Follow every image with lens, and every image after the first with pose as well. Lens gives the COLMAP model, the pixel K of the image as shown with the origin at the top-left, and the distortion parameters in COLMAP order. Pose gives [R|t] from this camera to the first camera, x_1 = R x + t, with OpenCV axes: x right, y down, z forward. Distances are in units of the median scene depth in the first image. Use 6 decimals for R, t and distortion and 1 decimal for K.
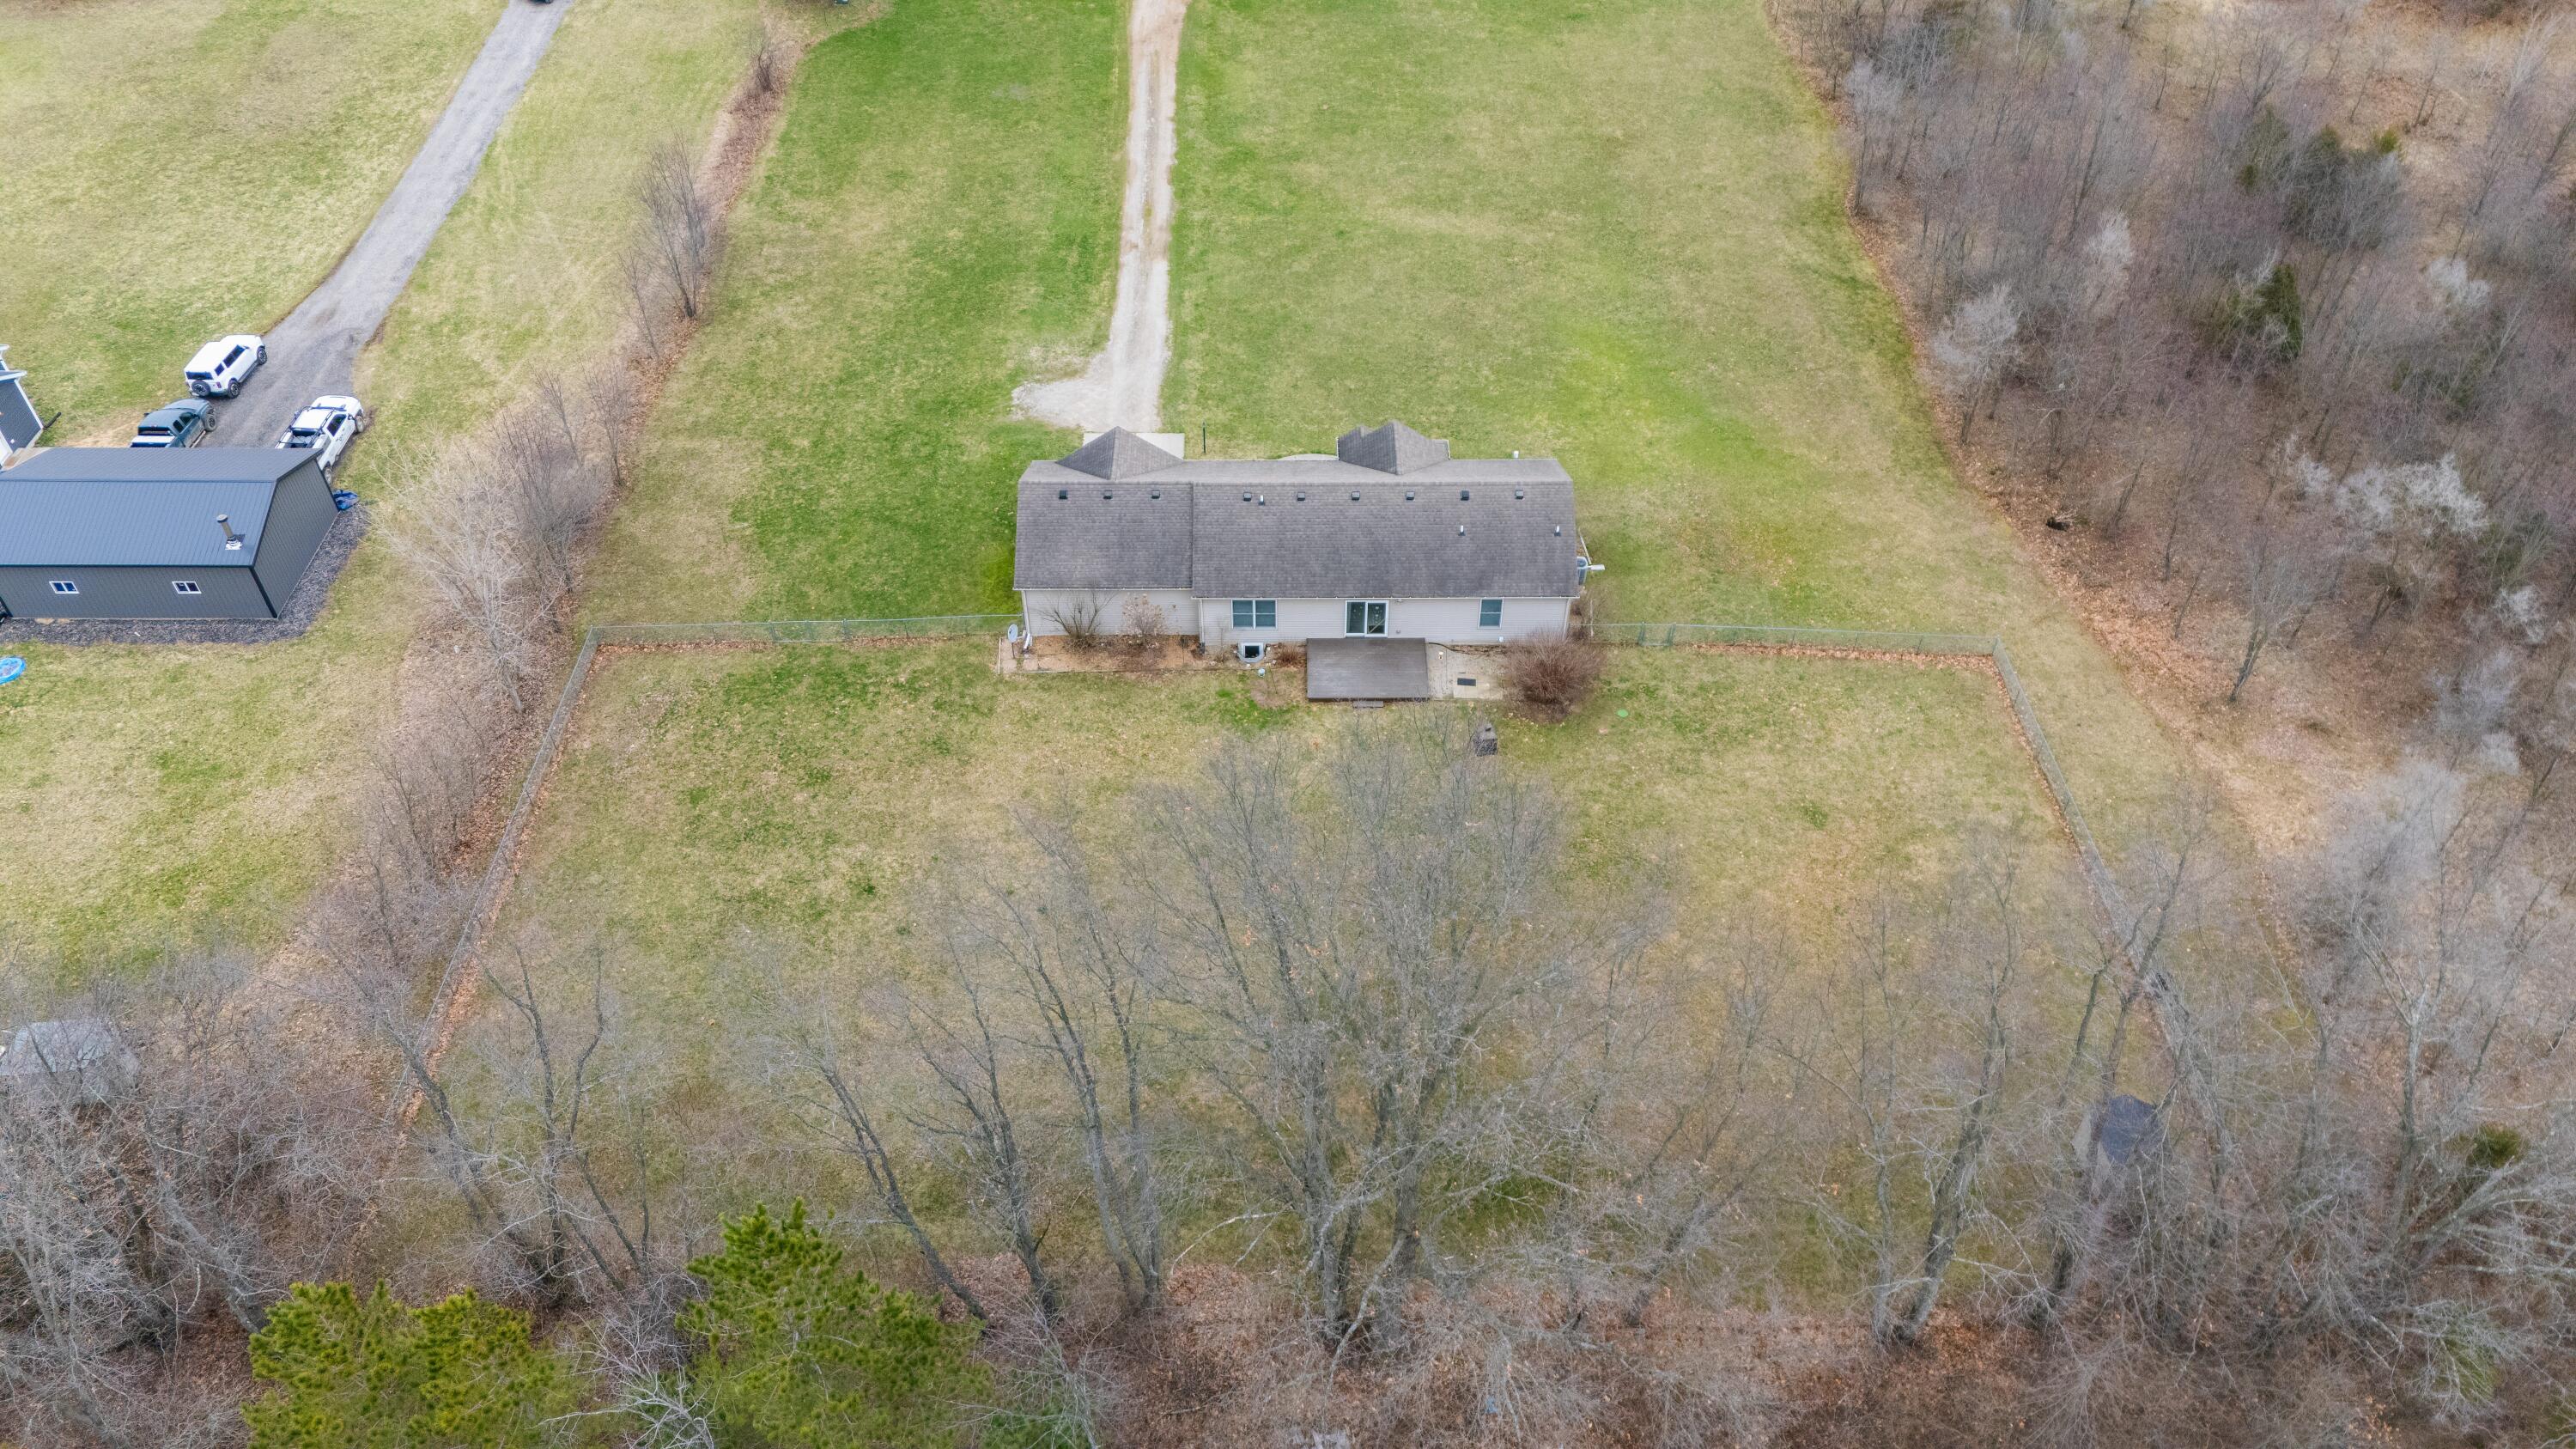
lens RADIAL K [[1874.5, 0, 1287.1], [0, 1874.5, 724.8], [0, 0, 1]] dist [0.096965, -0.113464]
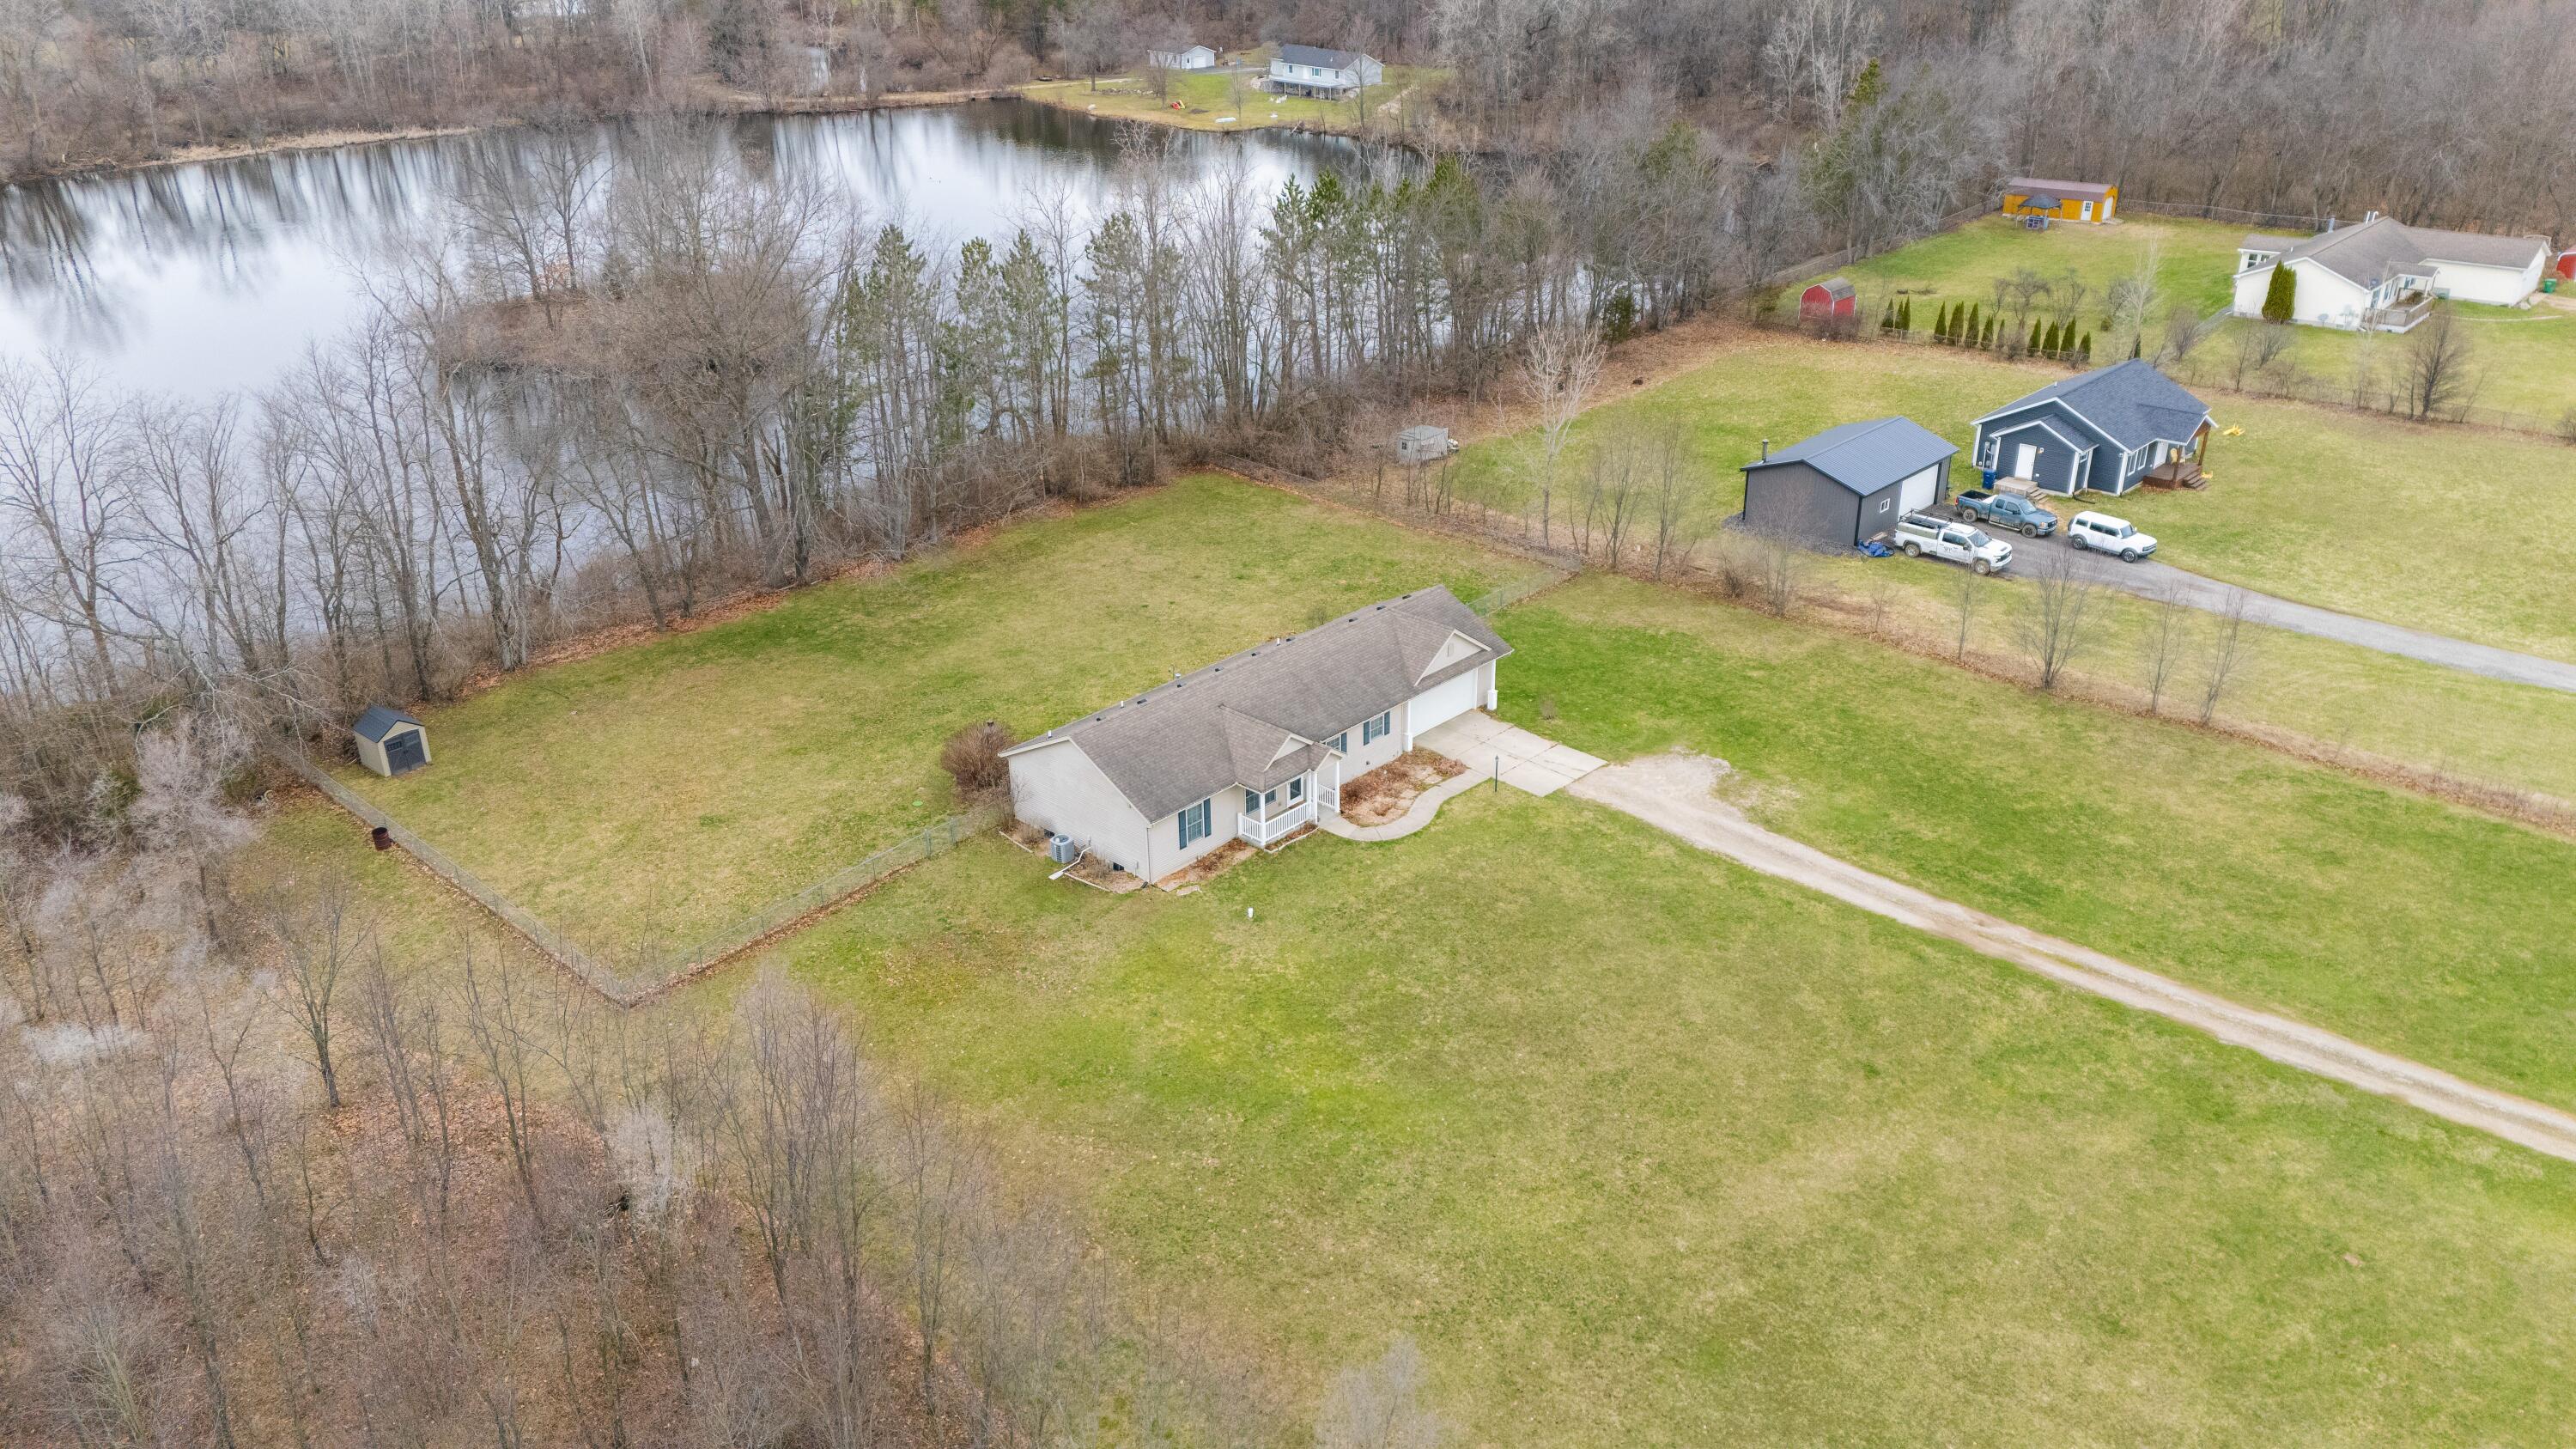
lens RADIAL K [[1874.5, 0, 1287.1], [0, 1874.5, 724.8], [0, 0, 1]] dist [0.096965, -0.113464]
pose [[-0.687729, 0.319938, -0.651666, 0.538758], [-0.496143, 0.448170, 0.743630, -0.694976], [0.529973, 0.834735, -0.149485, 0.930550]]
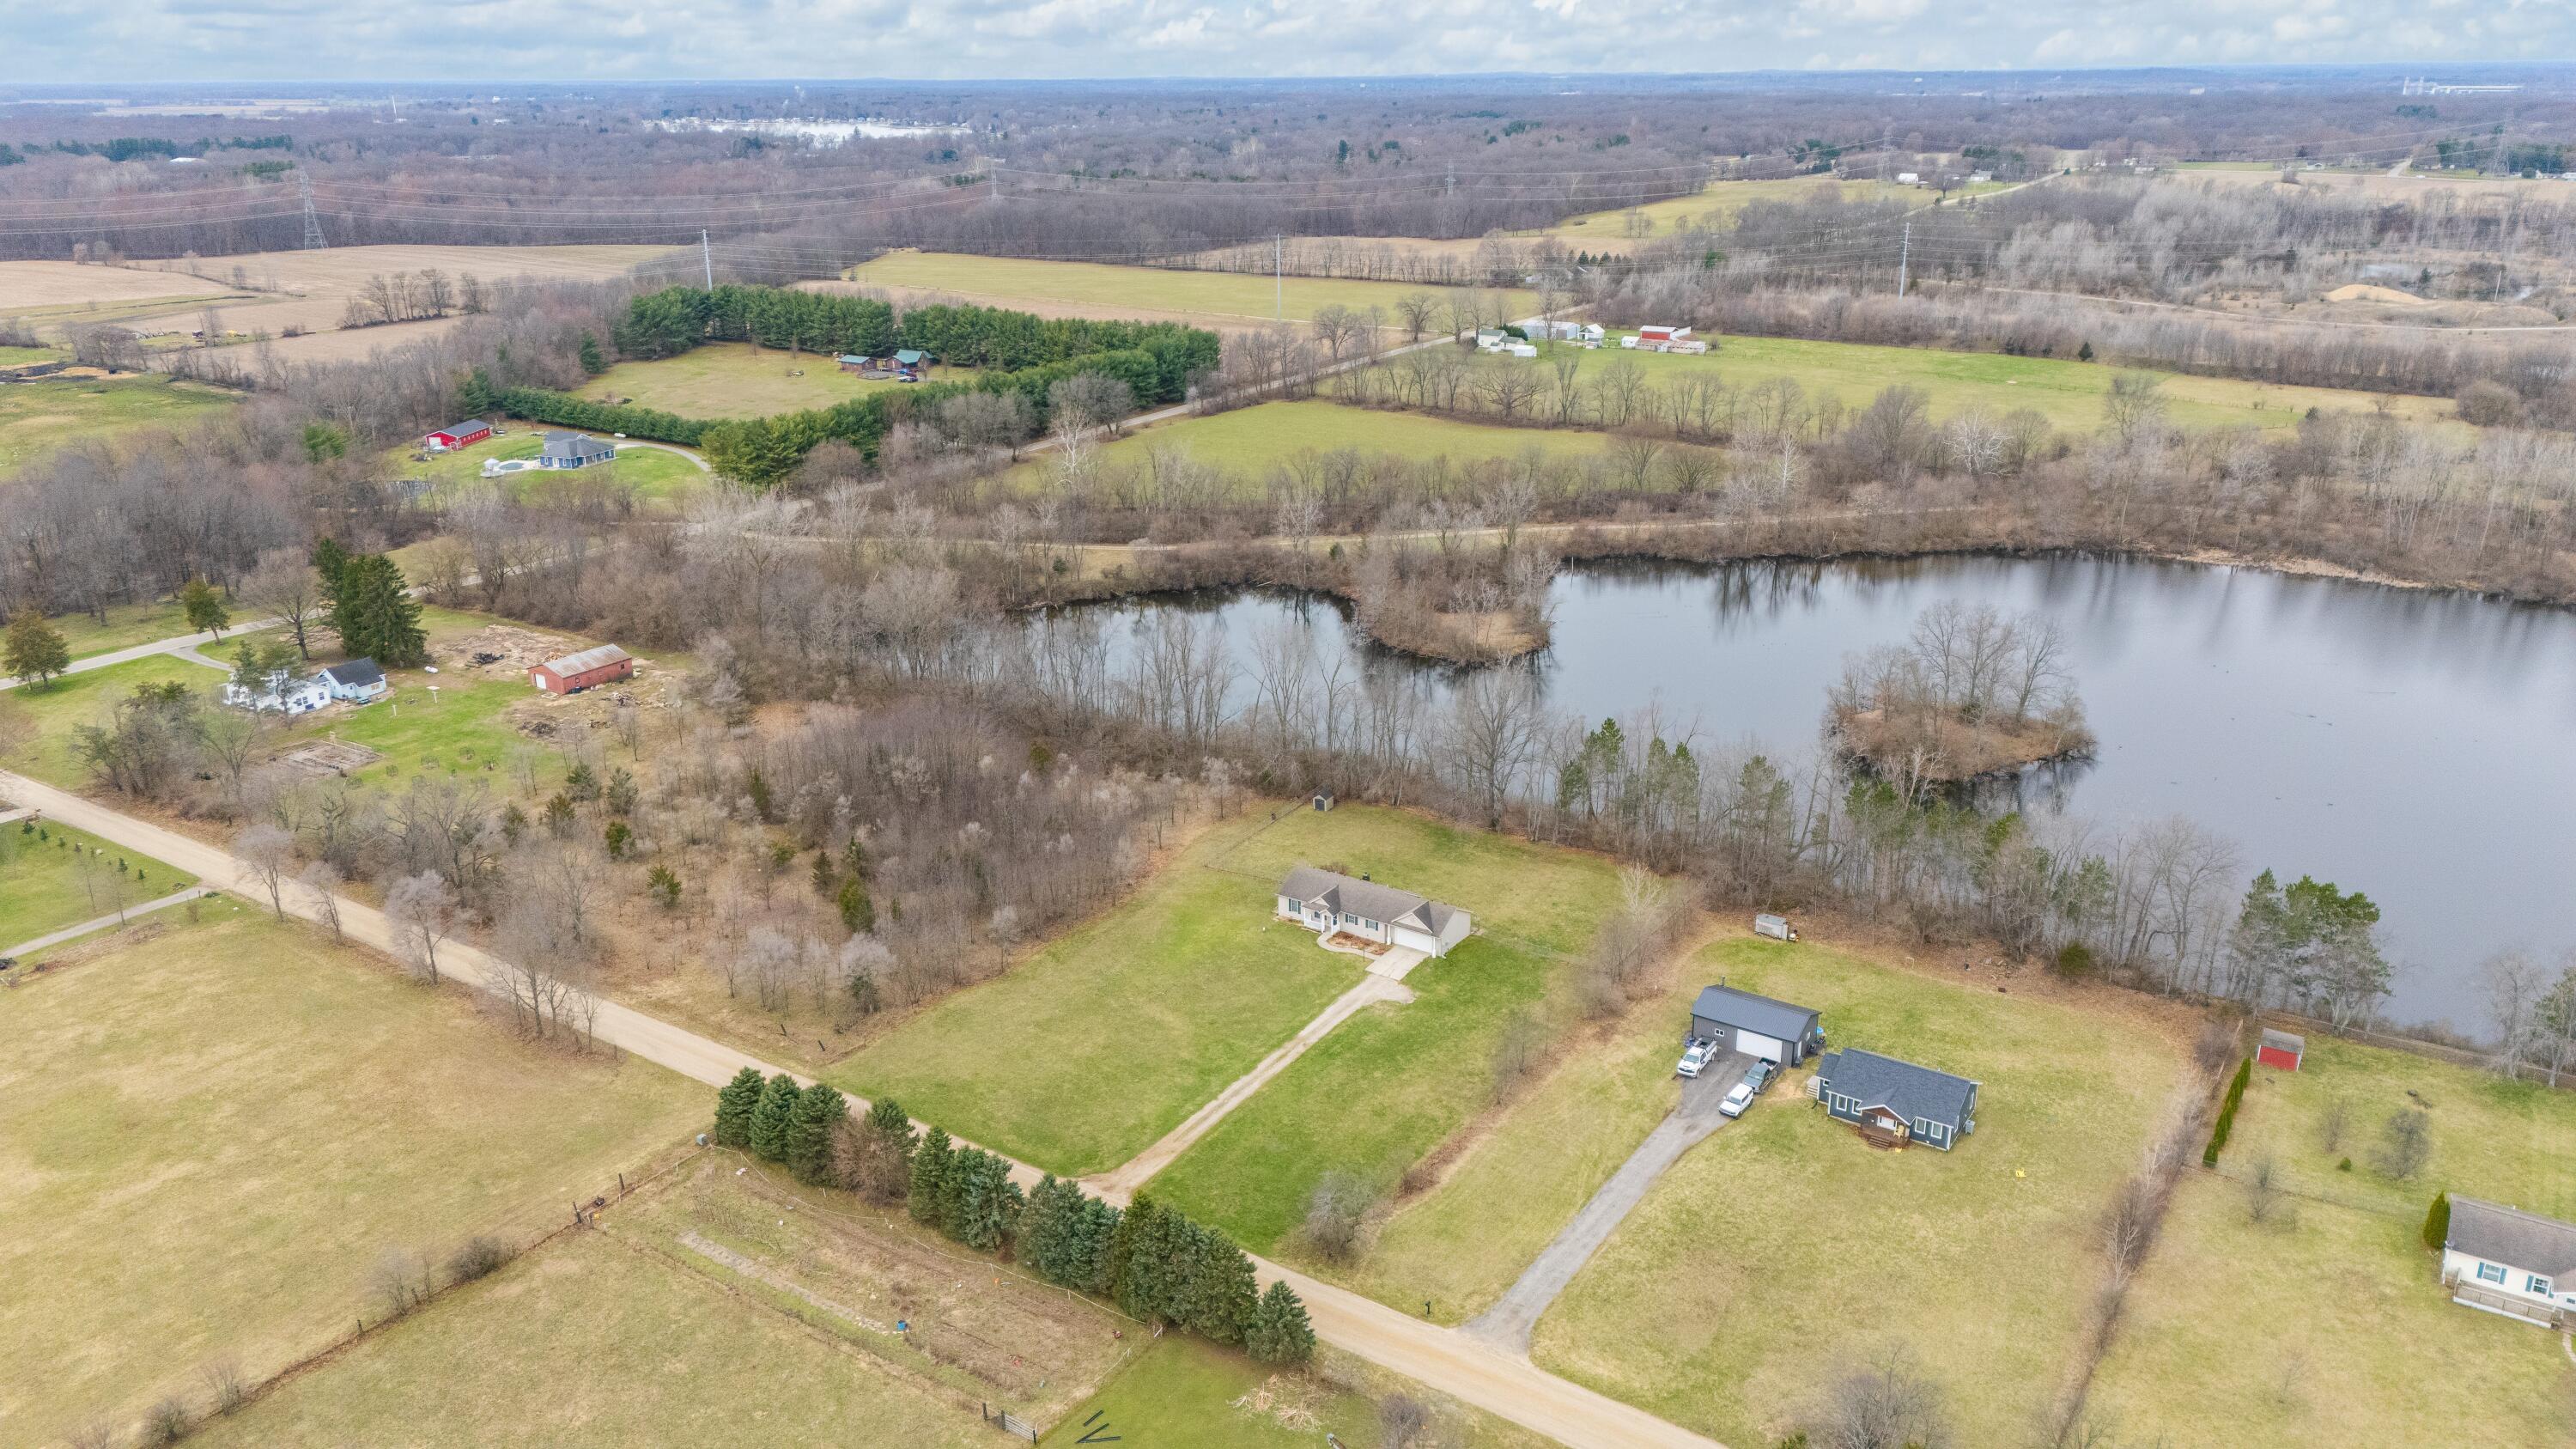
lens RADIAL K [[1893.5, 0, 1285.2], [0, 1893.5, 665.3], [0, 0, 1]] dist [0.103304, -0.117121]
pose [[-0.831540, -0.156453, 0.532976, -1.092831], [0.396162, 0.505530, 0.766482, -2.044010], [-0.389354, 0.848505, -0.358388, 1.420450]]
